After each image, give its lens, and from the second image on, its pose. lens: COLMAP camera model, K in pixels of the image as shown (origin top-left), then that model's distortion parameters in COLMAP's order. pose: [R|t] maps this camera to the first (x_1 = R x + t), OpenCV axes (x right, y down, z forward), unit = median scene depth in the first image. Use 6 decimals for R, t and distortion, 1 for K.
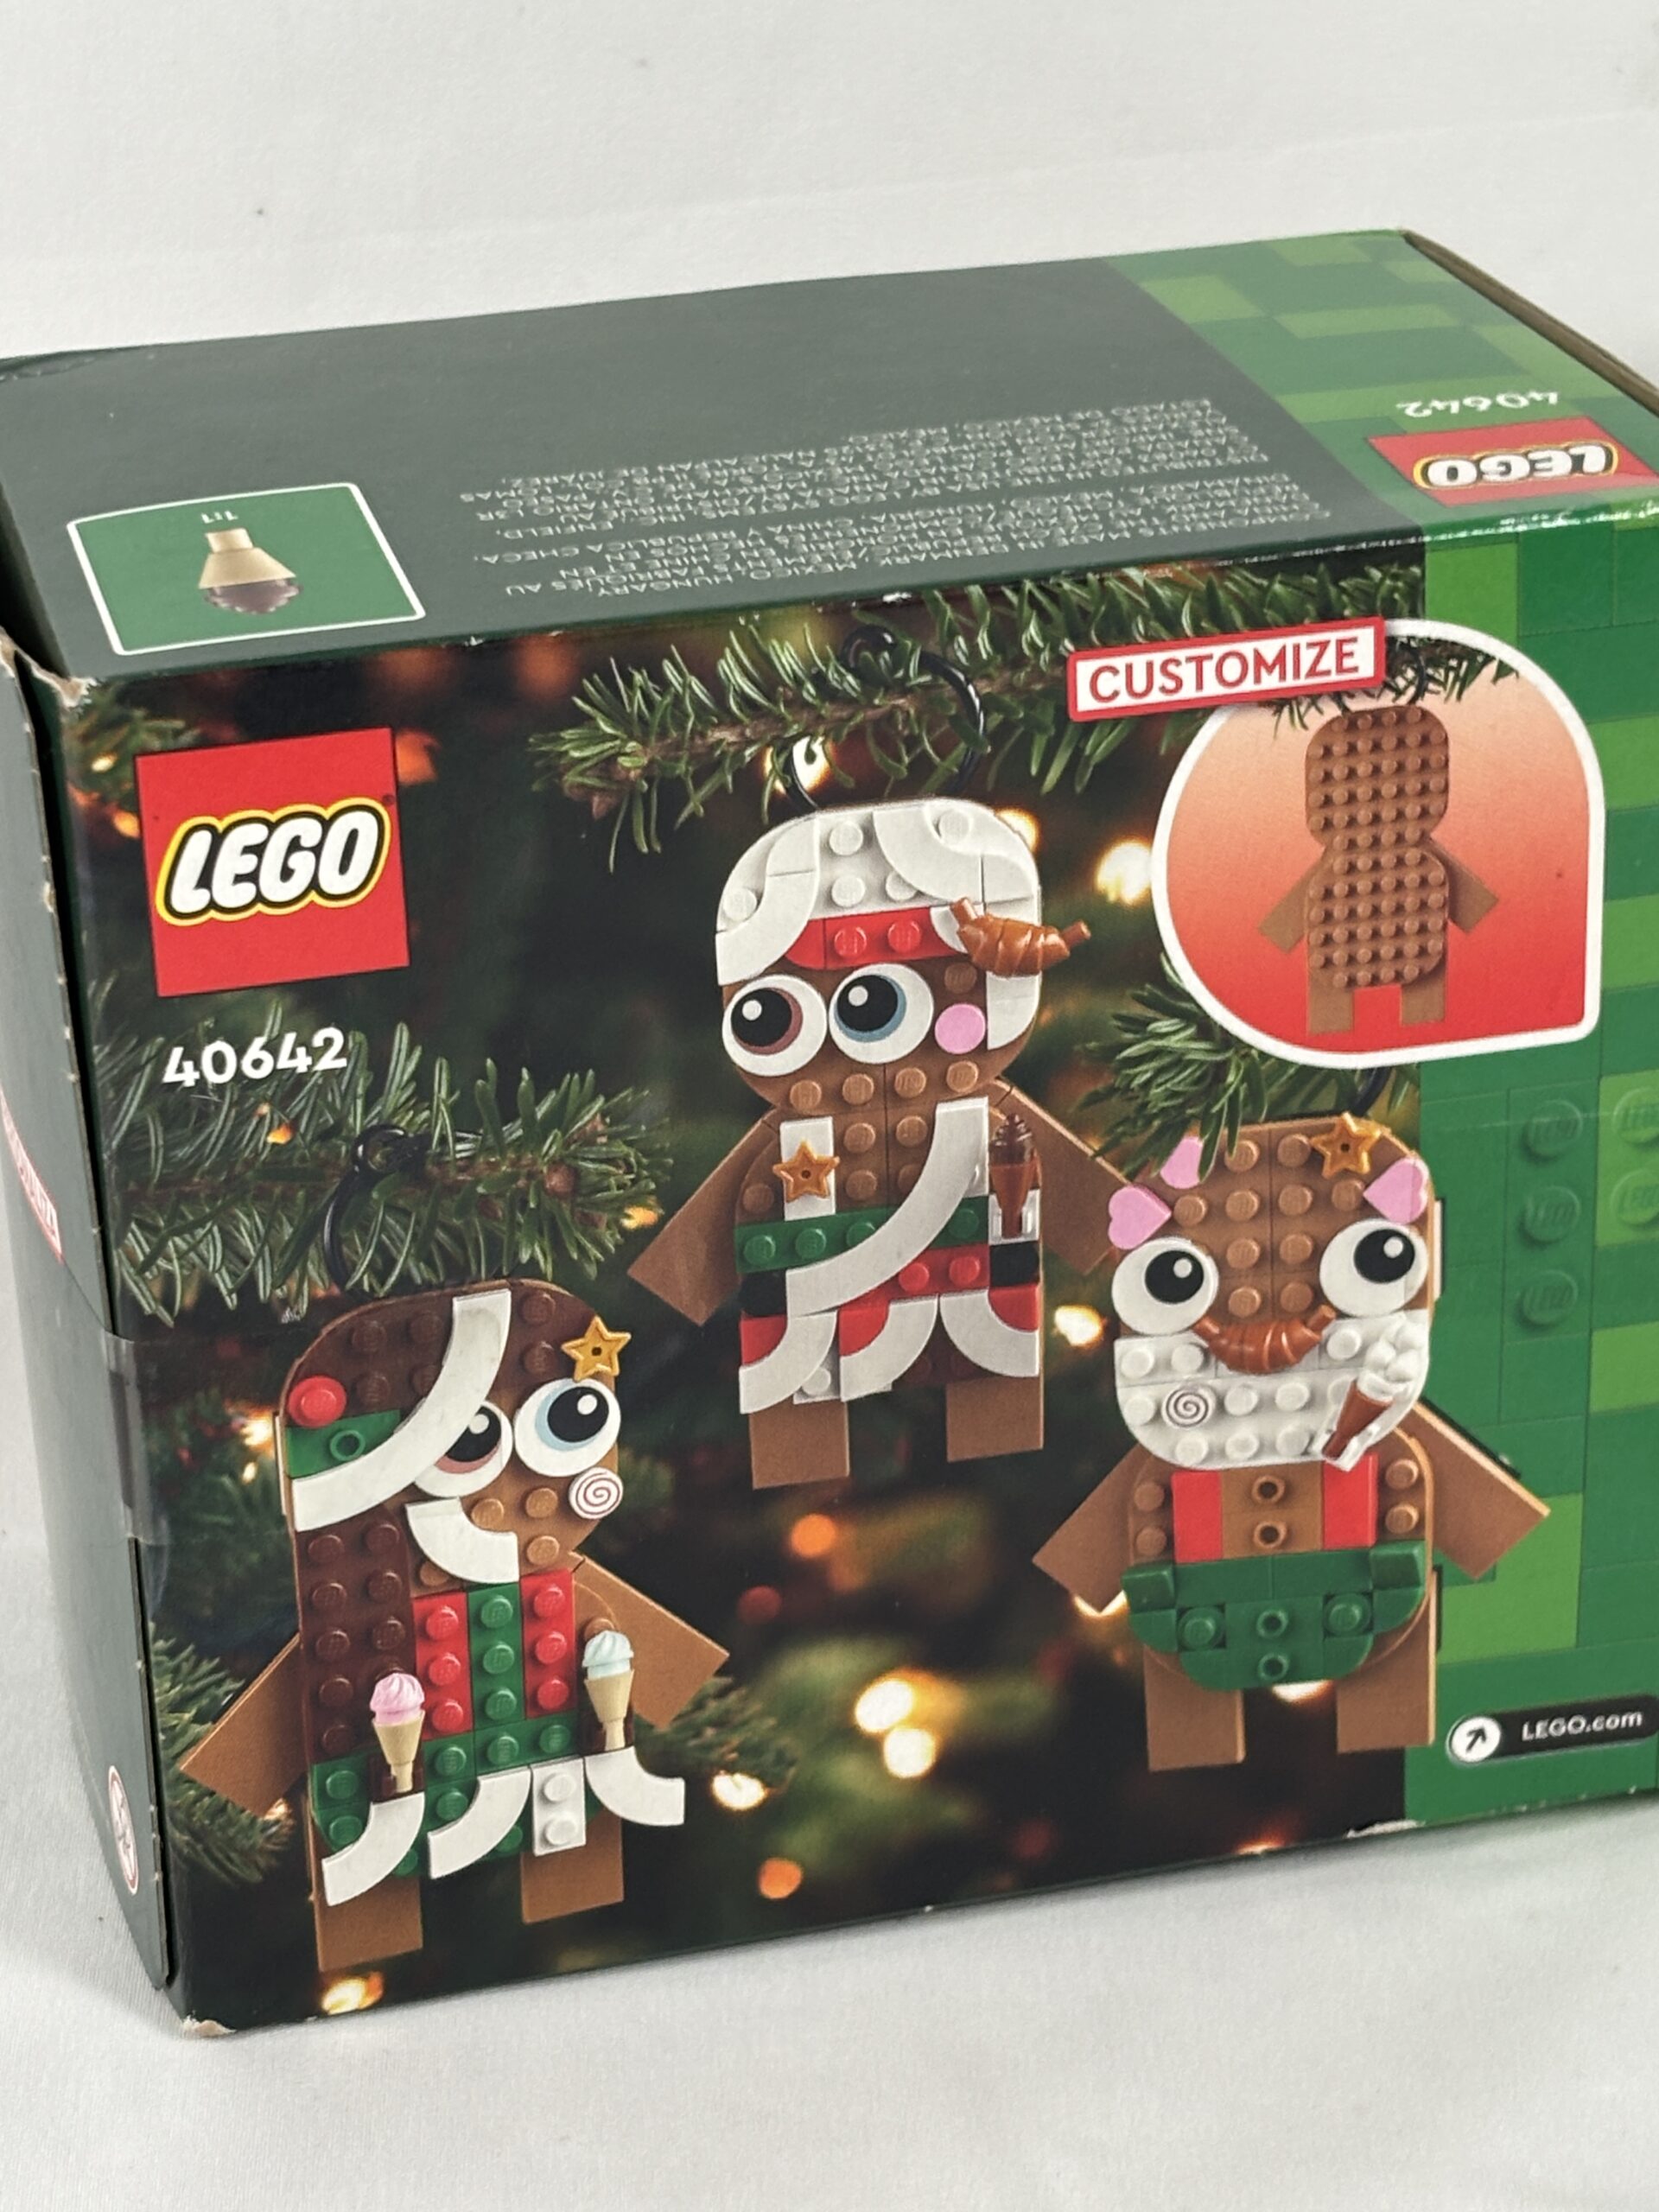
lens RADIAL K [[5182.8, 0, 829.5], [0, 5182.8, 1106.0], [0, 0, 1]] dist [0.242483, -0.955408]
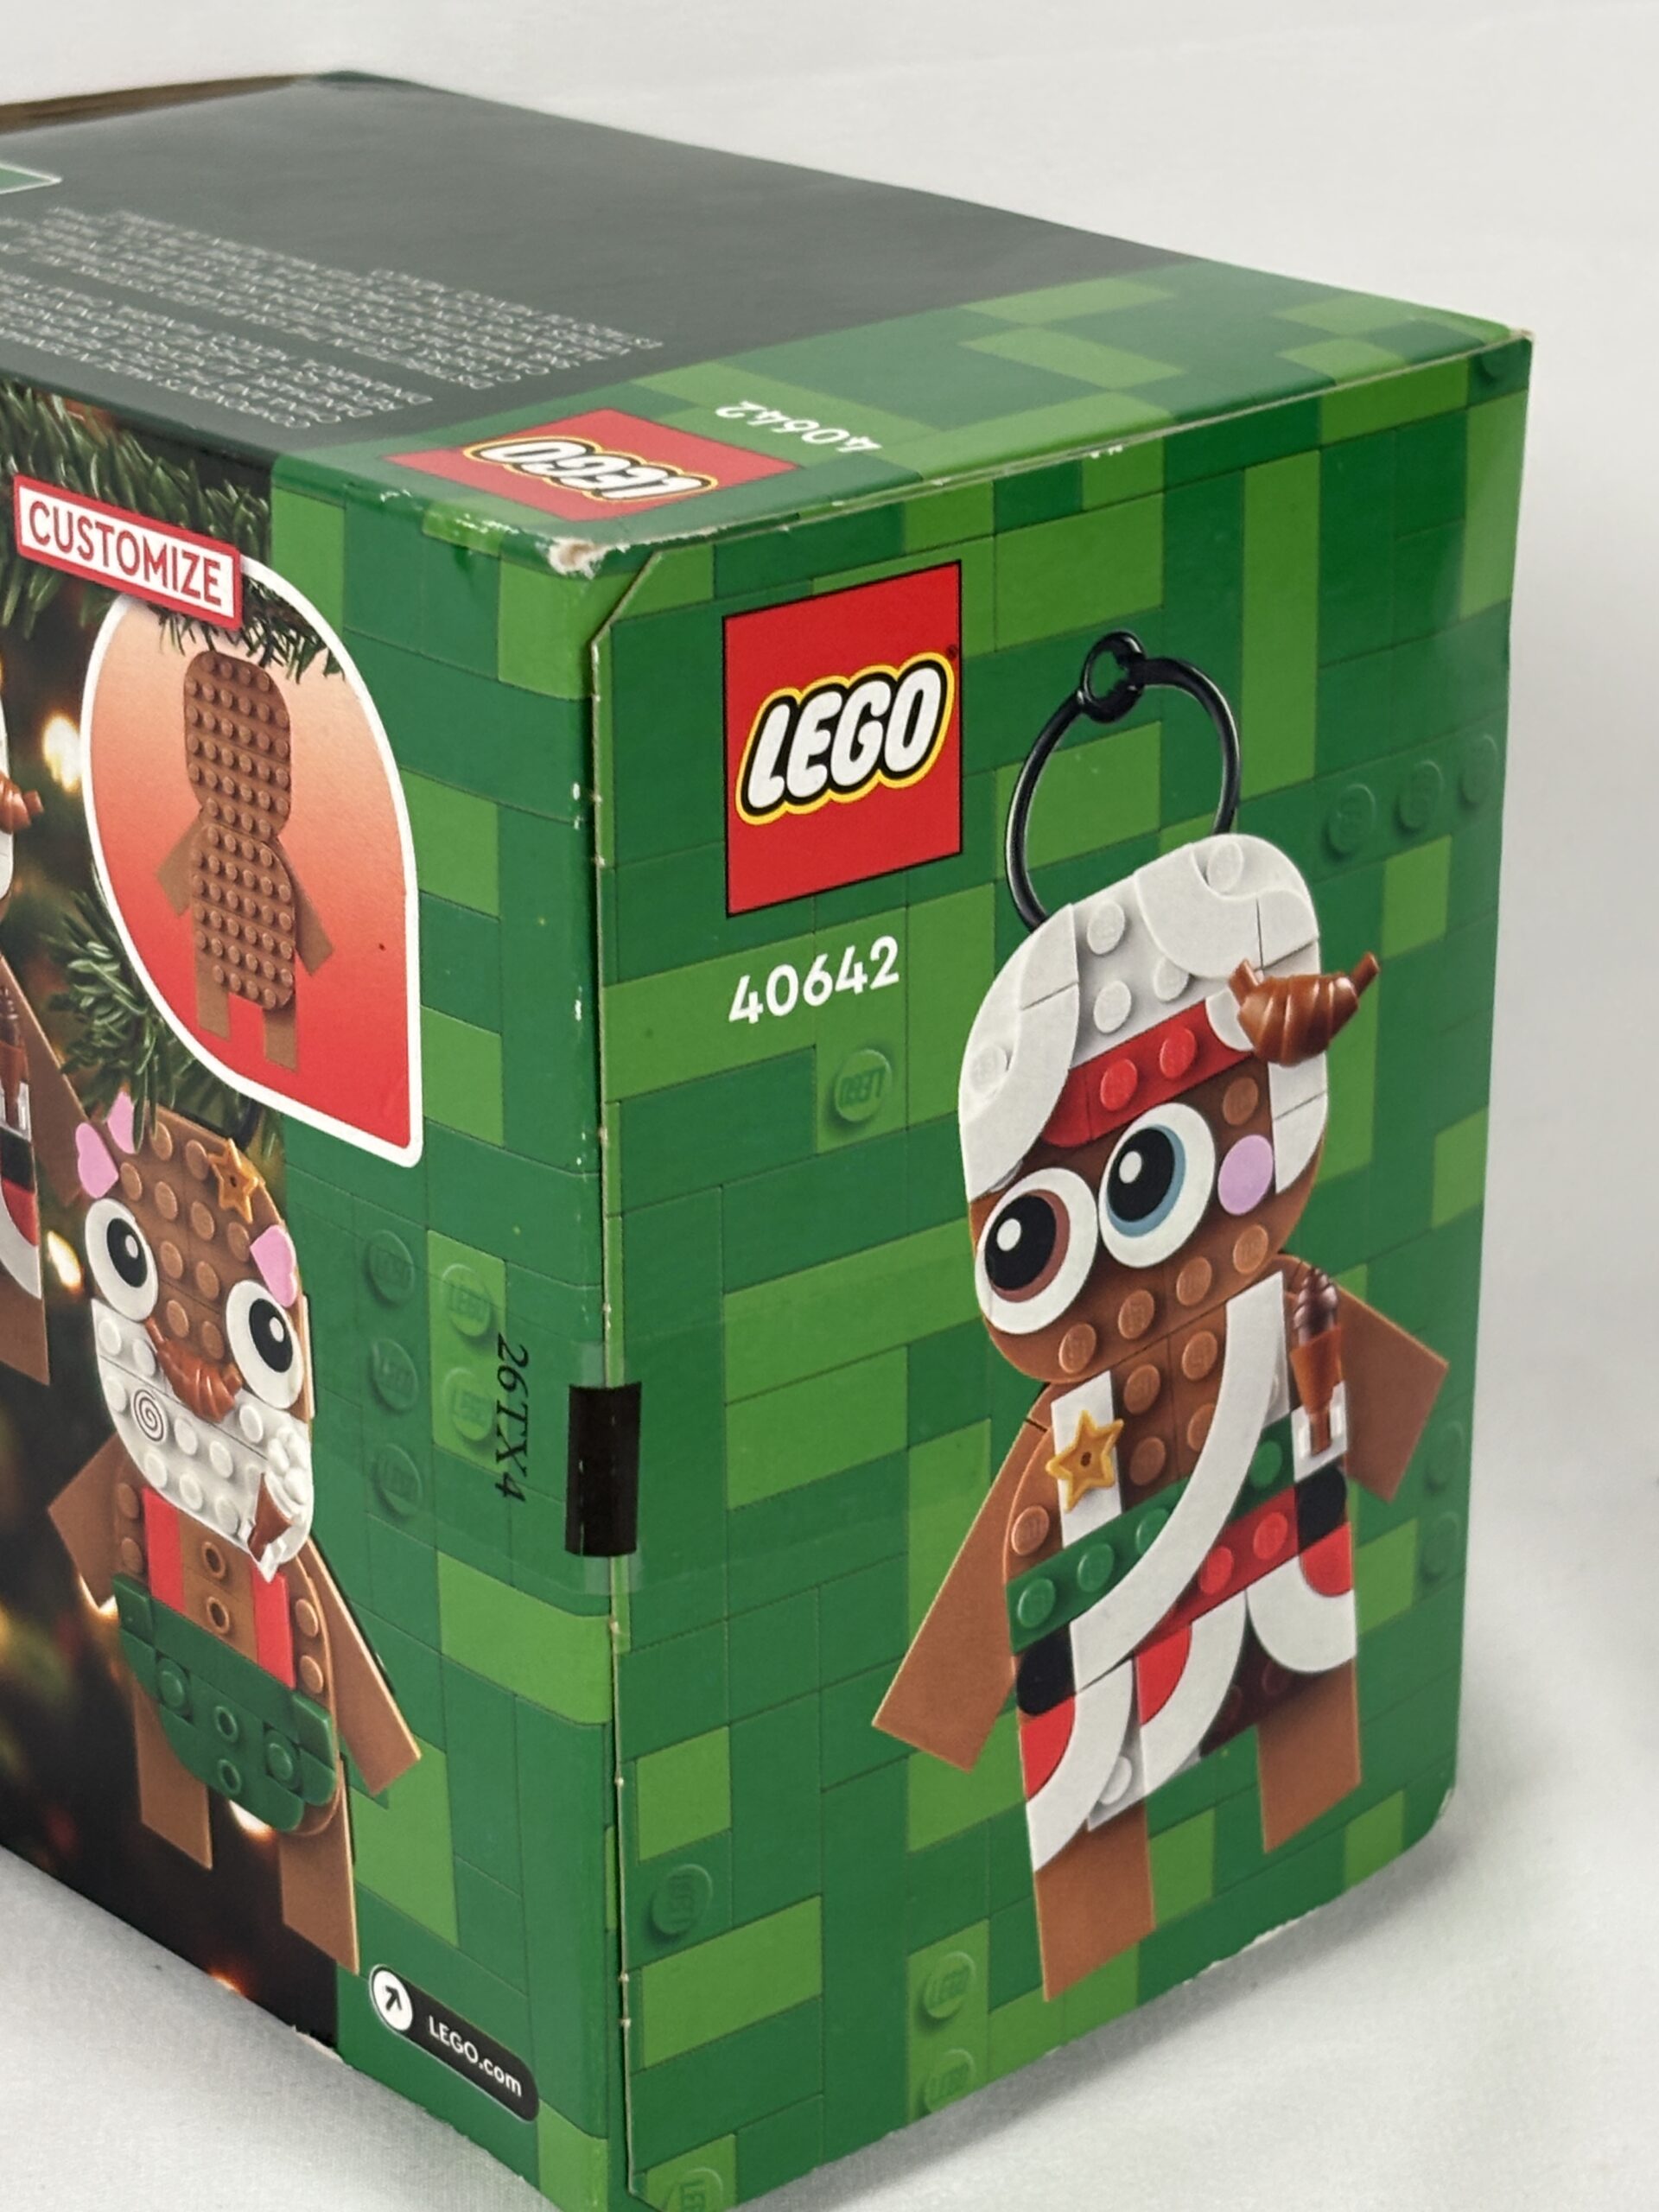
lens RADIAL K [[5182.8, 0, 829.5], [0, 5182.8, 1106.0], [0, 0, 1]] dist [0.242483, -0.955408]
pose [[0.478965, 0.350782, -0.804701, 0.828781], [-0.374149, 0.910832, 0.174348, -0.188215], [0.794106, 0.217572, 0.567502, 0.609074]]
